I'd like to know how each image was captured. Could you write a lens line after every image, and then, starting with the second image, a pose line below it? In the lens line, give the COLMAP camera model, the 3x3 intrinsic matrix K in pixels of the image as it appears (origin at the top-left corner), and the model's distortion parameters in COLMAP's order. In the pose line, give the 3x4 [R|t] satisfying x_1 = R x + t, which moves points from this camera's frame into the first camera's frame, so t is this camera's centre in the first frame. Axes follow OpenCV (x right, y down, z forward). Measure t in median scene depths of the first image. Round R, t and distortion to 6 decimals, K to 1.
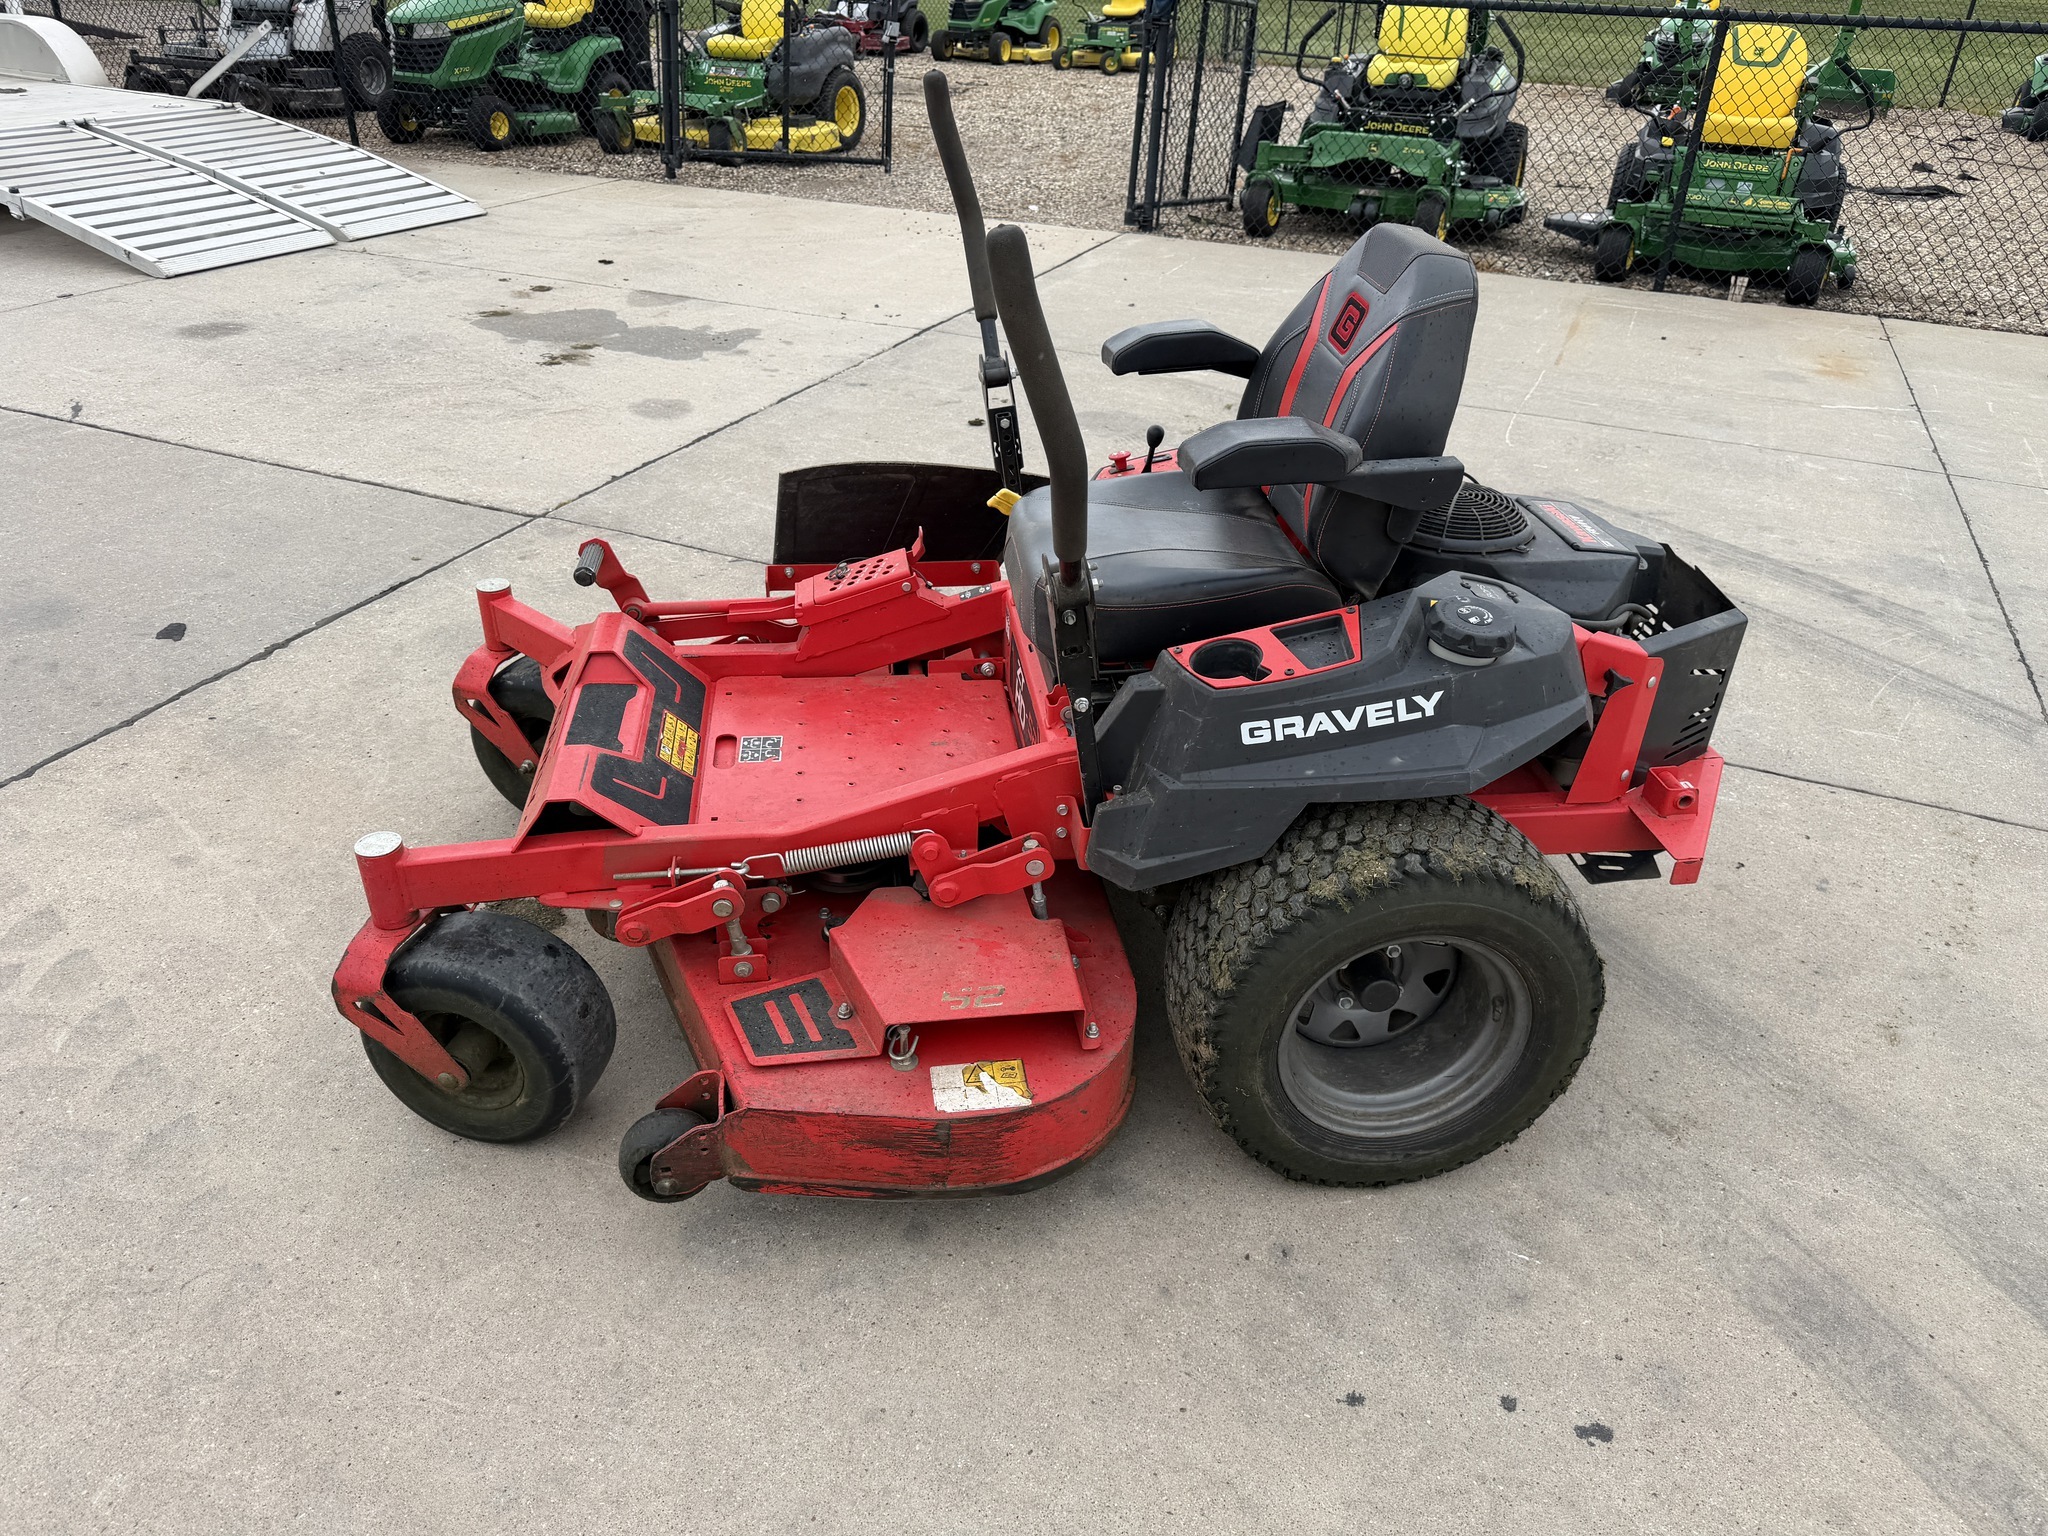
lens RADIAL K [[1459.8, 0, 1024.8], [0, 1459.8, 756.5], [0, 0, 1]] dist [0.000527, -0.004977]
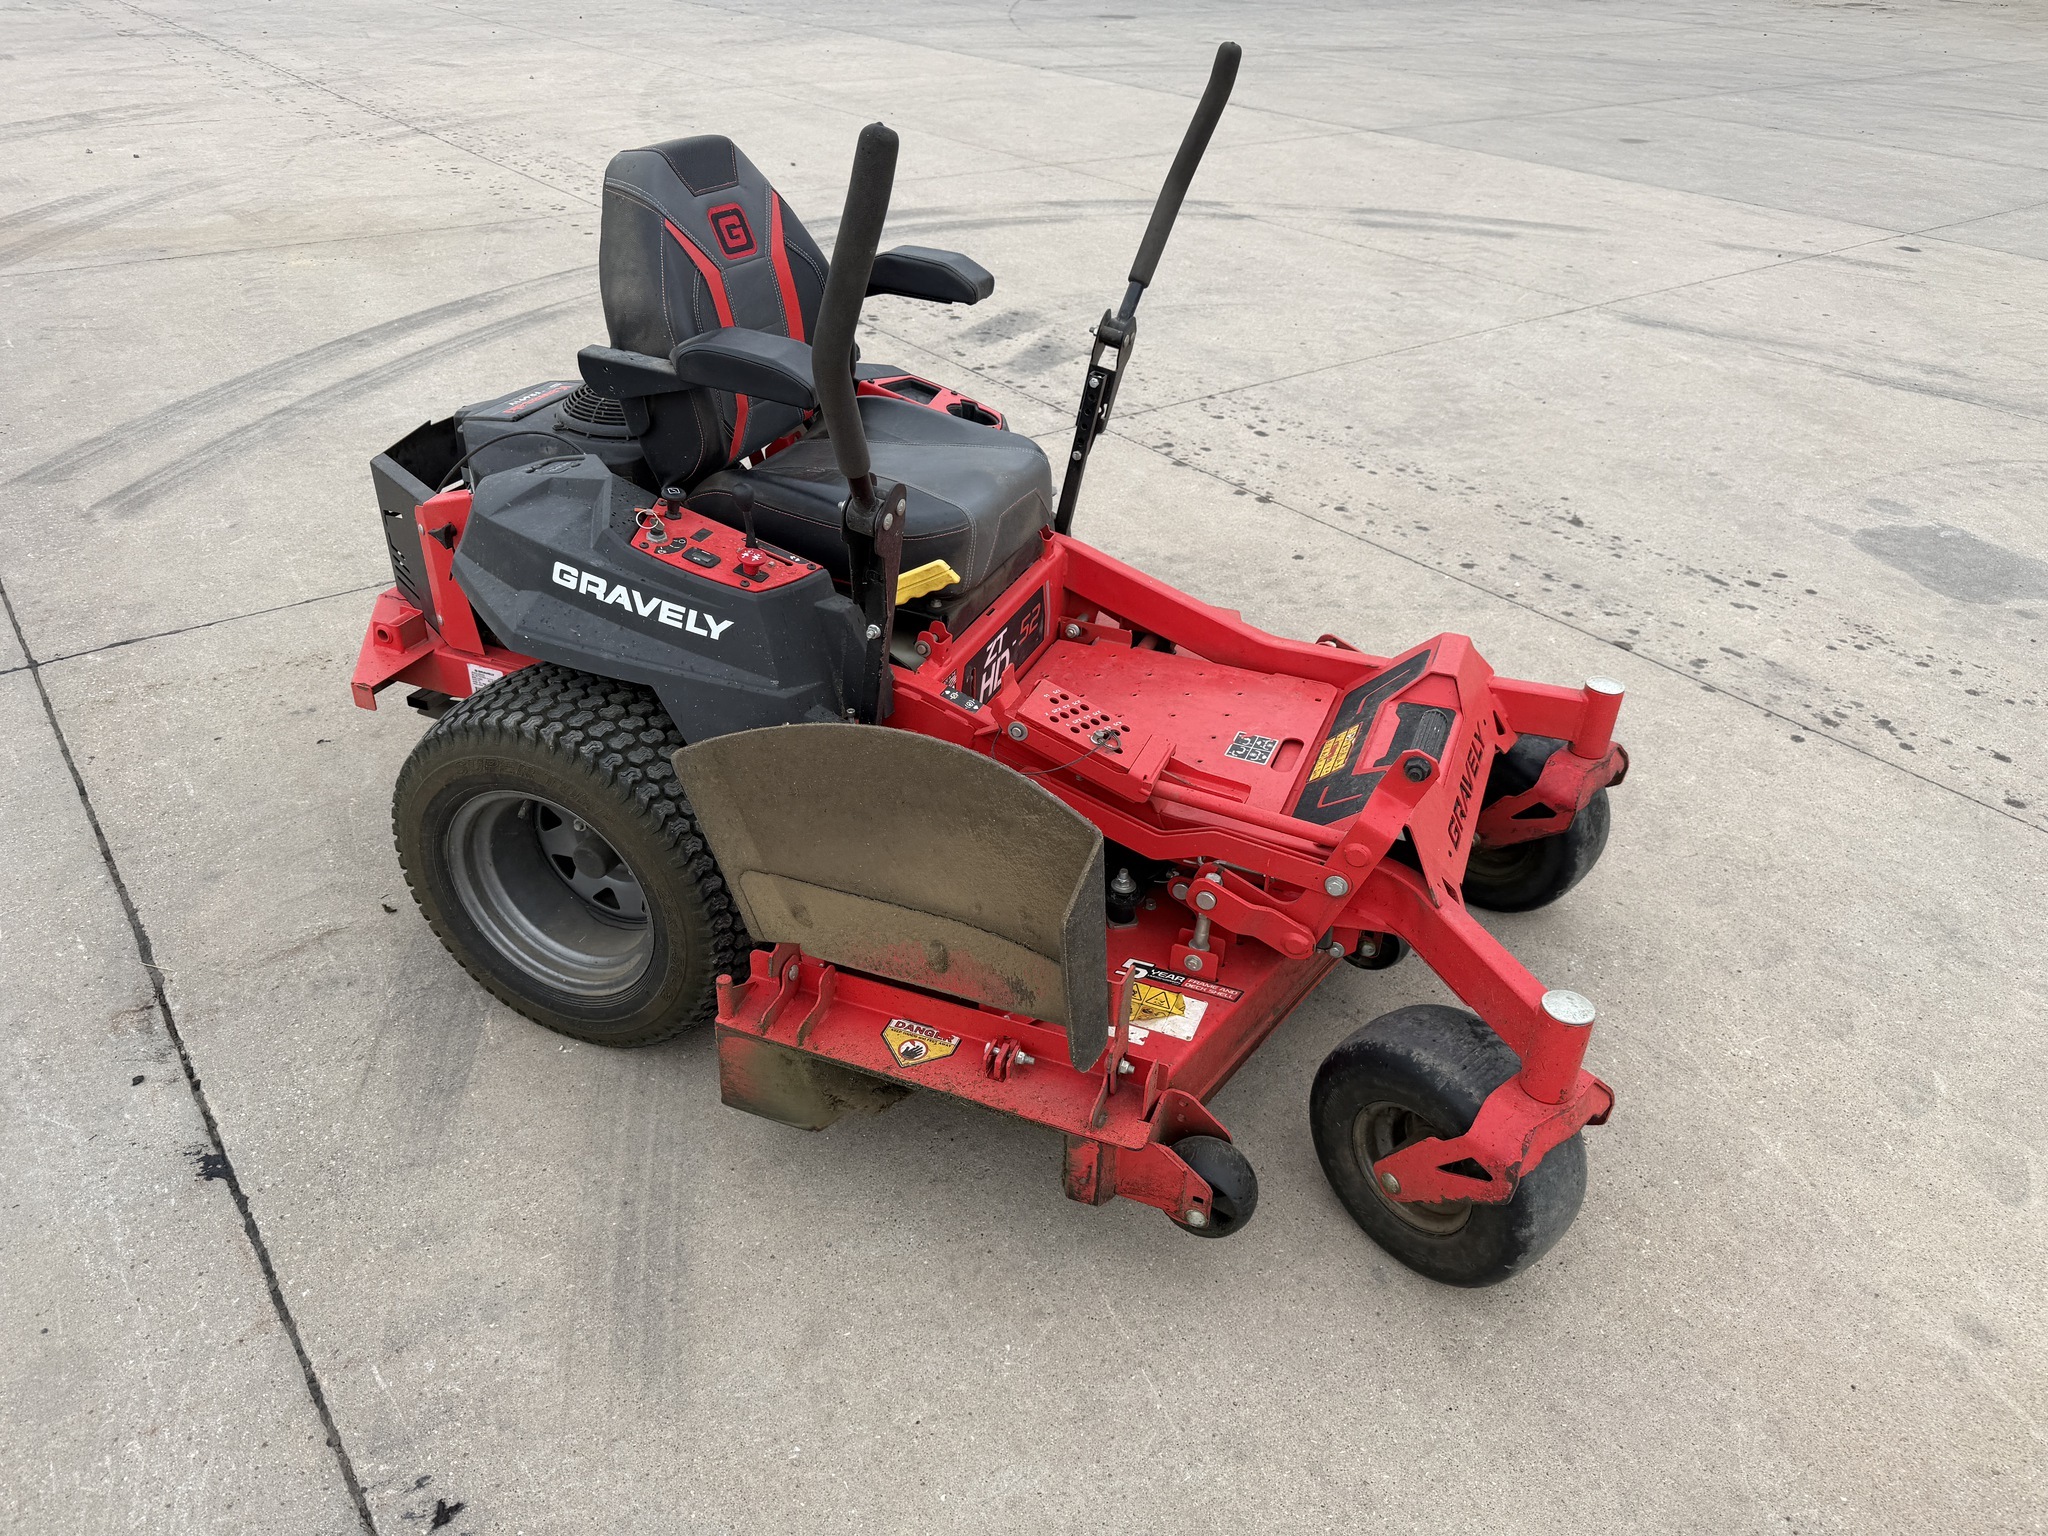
lens RADIAL K [[1436.3, 0, 1030.9], [0, 1436.3, 776.4], [0, 0, 1]] dist [0.004941, -0.011193]
pose [[-0.871430, -0.310010, 0.380136, -0.438241], [0.195549, 0.491162, 0.848835, -0.866881], [-0.449855, 0.814035, -0.367391, 1.488017]]
